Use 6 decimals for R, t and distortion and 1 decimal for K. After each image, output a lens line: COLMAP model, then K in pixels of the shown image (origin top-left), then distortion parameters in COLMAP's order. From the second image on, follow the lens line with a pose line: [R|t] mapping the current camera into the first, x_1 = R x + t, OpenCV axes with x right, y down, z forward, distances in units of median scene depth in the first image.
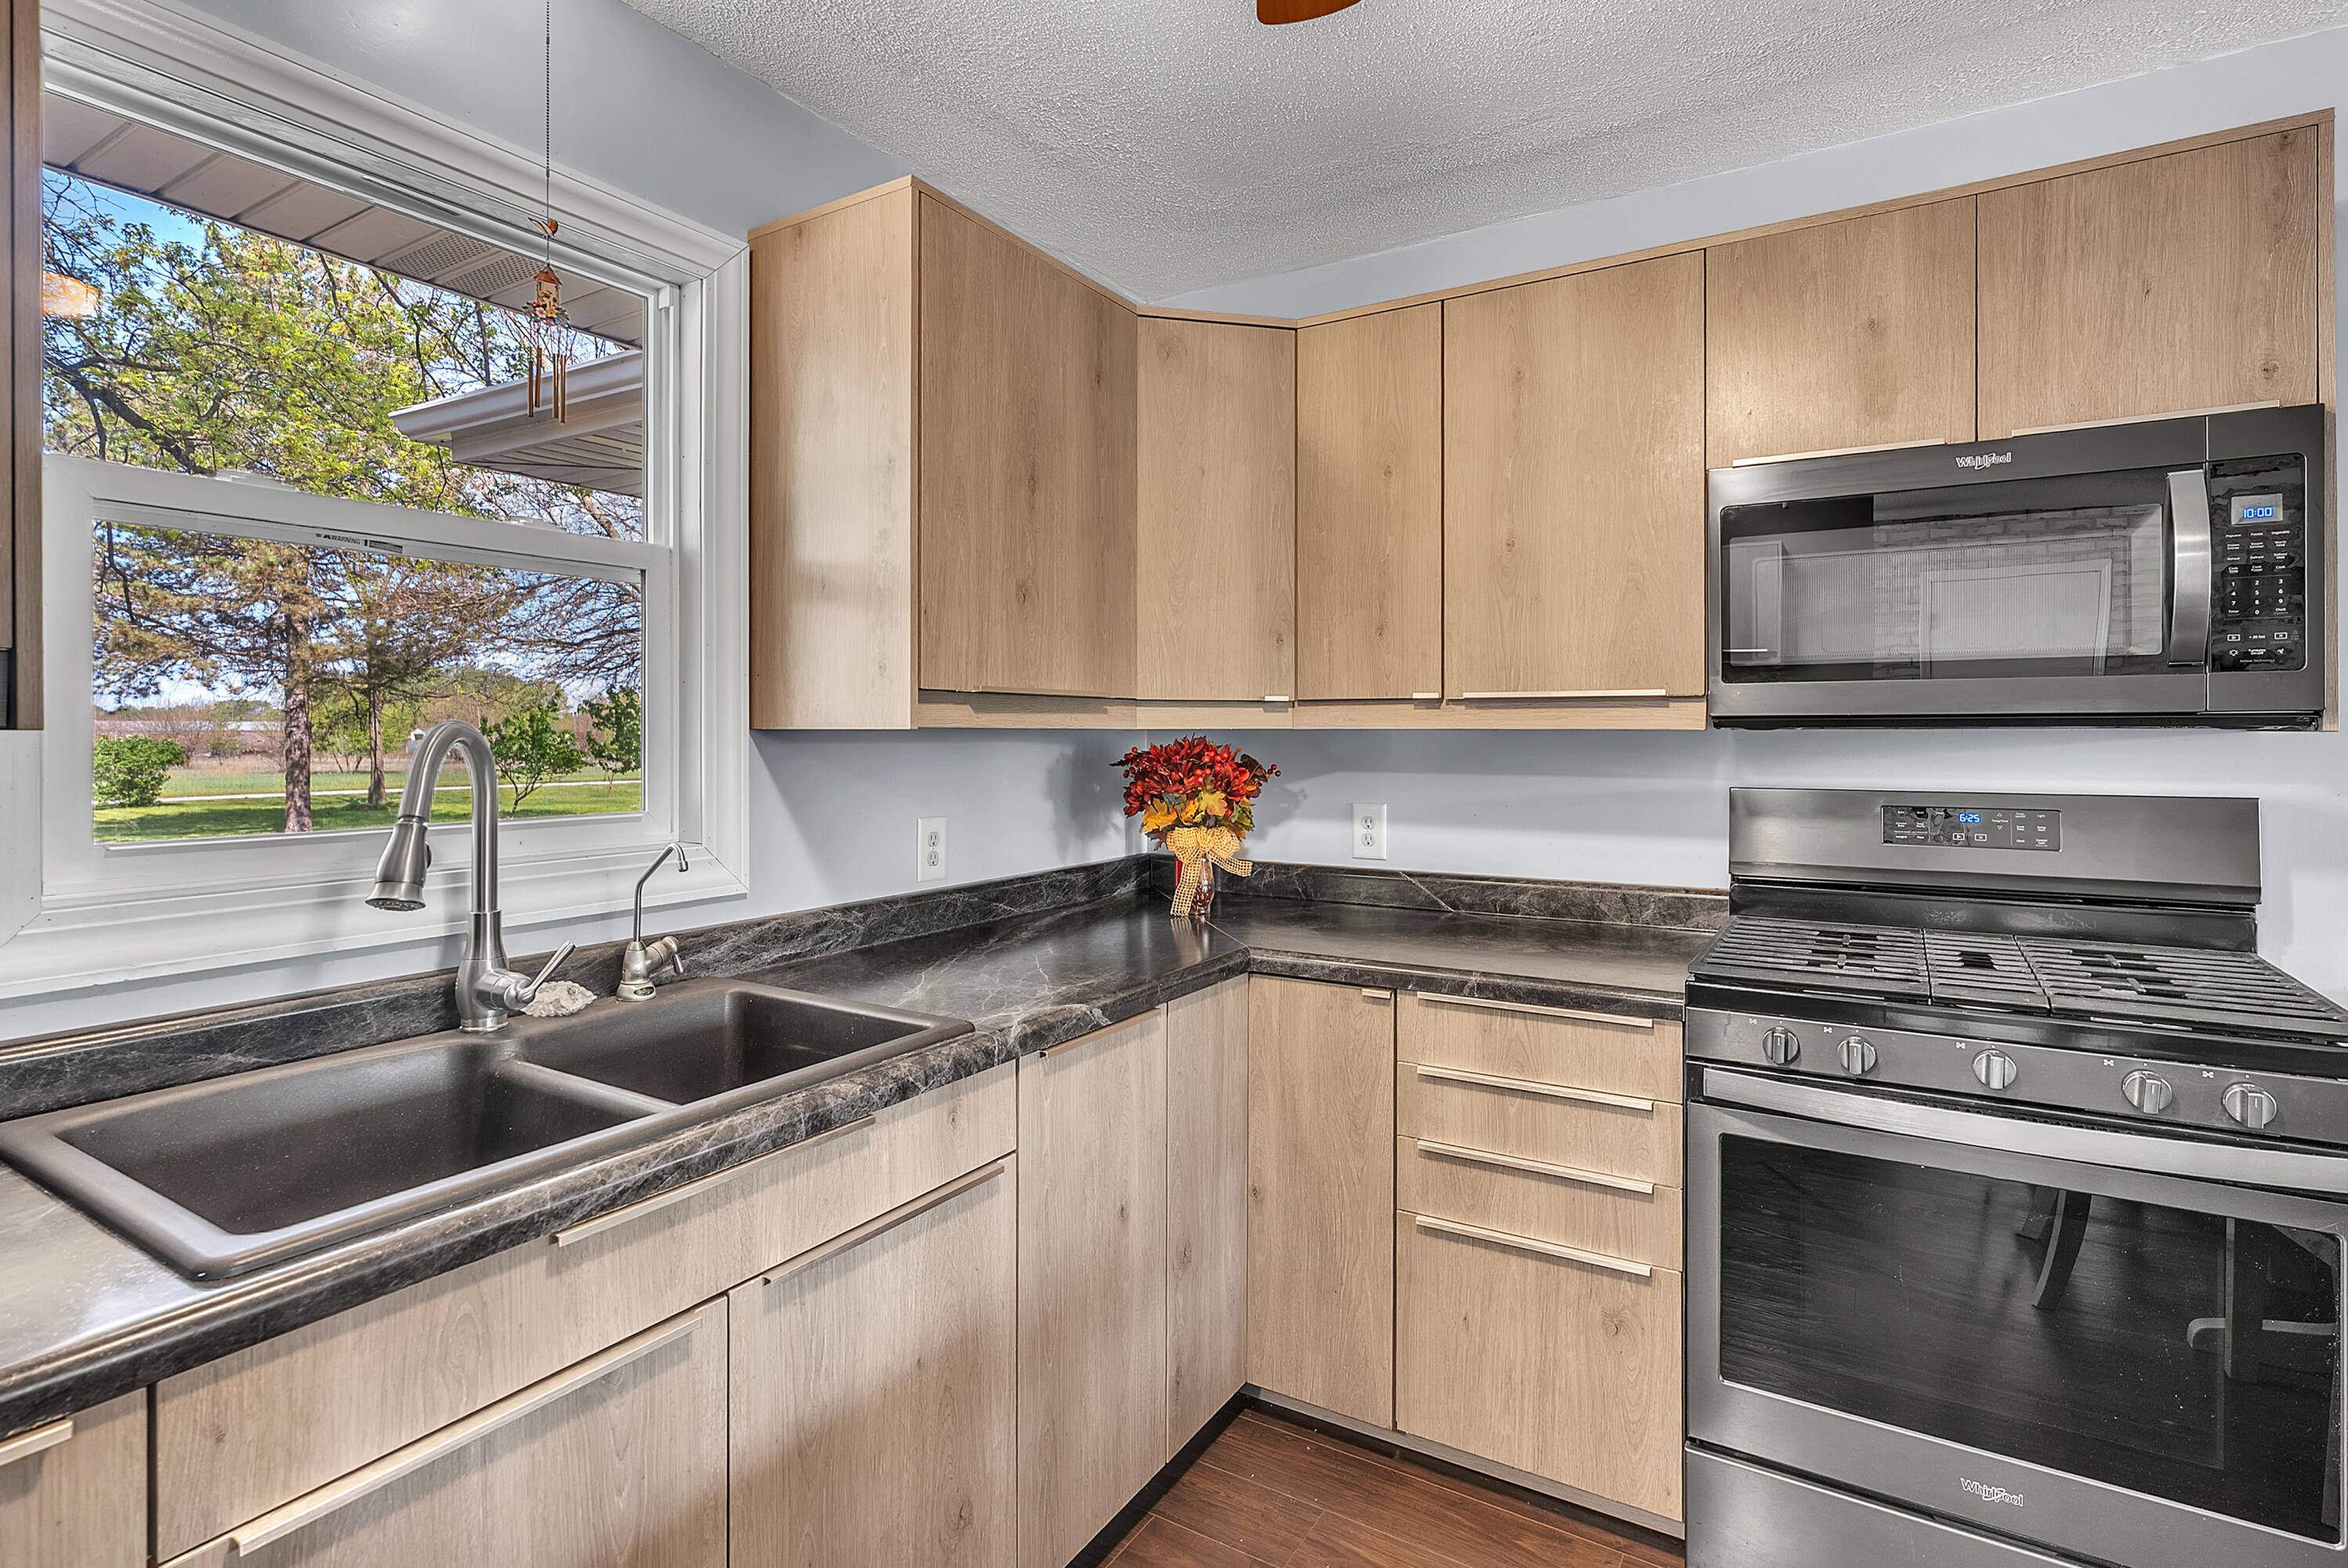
lens RADIAL K [[1148.7, 0, 1199.3], [0, 1148.7, 734.8], [0, 0, 1]] dist [-0.004034, 0.000214]
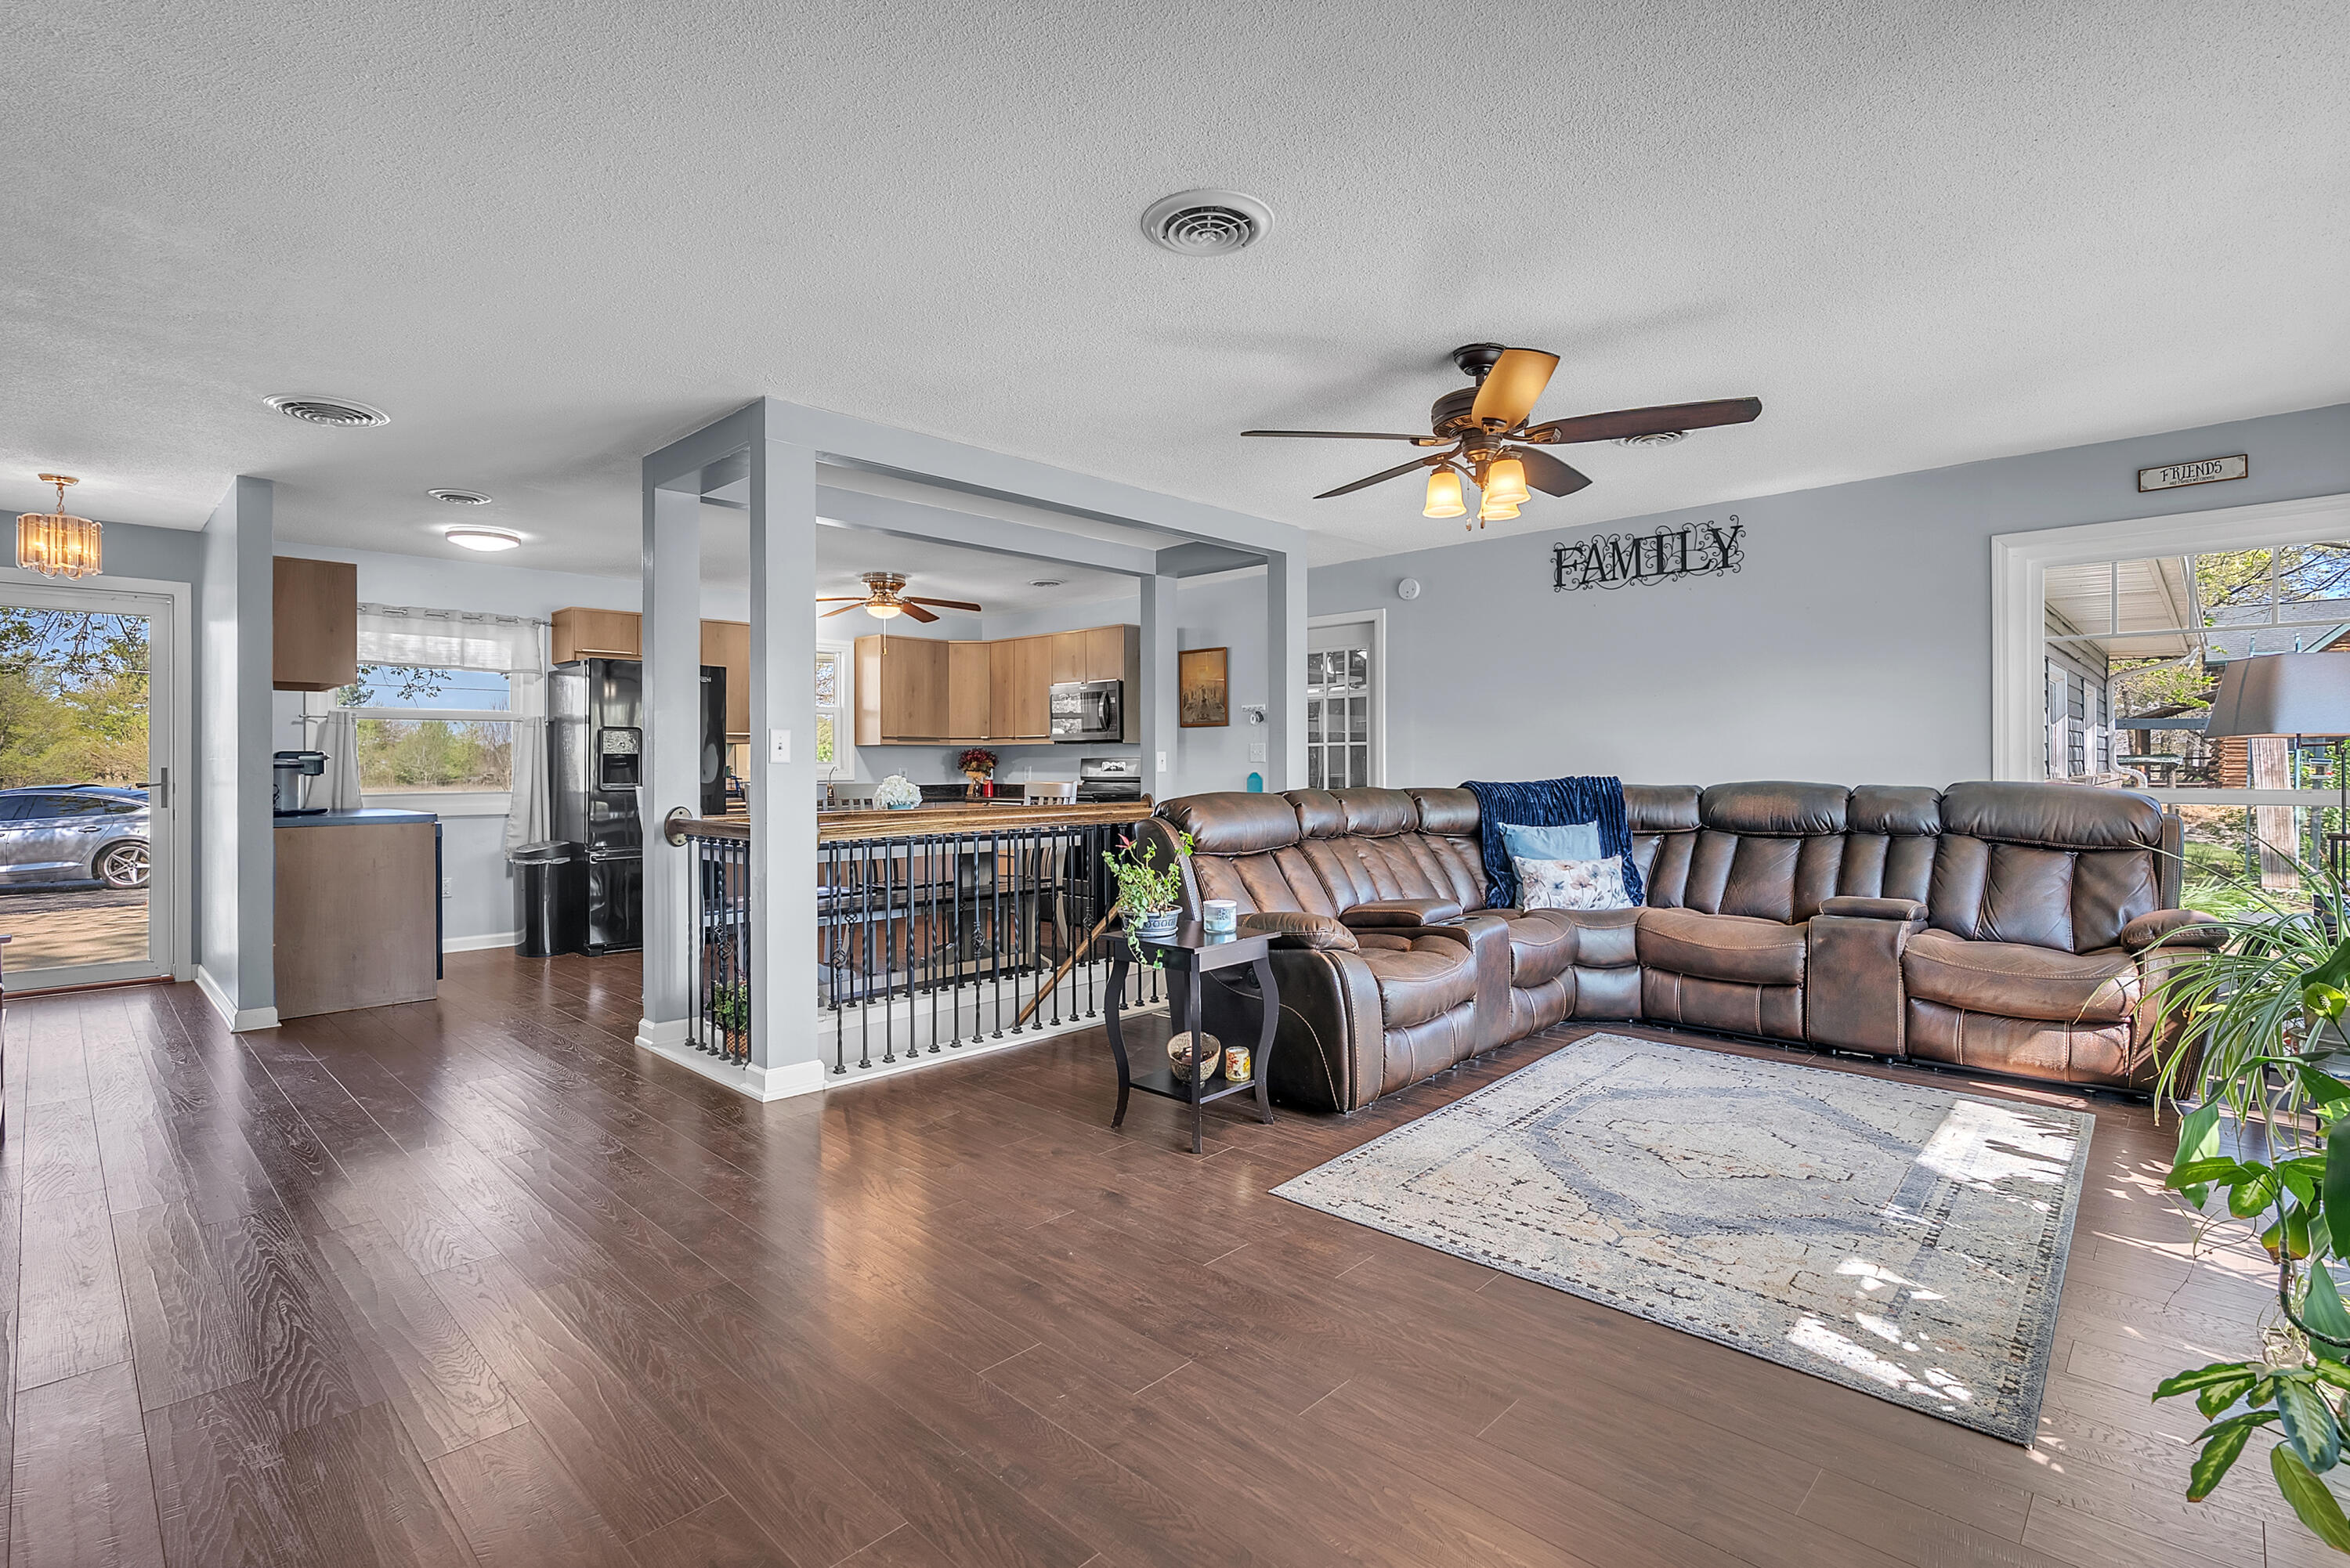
lens RADIAL K [[1094.6, 0, 1176.8], [0, 1094.6, 775.3], [0, 0, 1]] dist [-0.011593, 0.000159]
pose [[0.974468, -0.001352, -0.224521, 1.649902], [0.003555, 0.999949, 0.009410, 0.070544], [0.224497, -0.009968, 0.974424, -2.679847]]
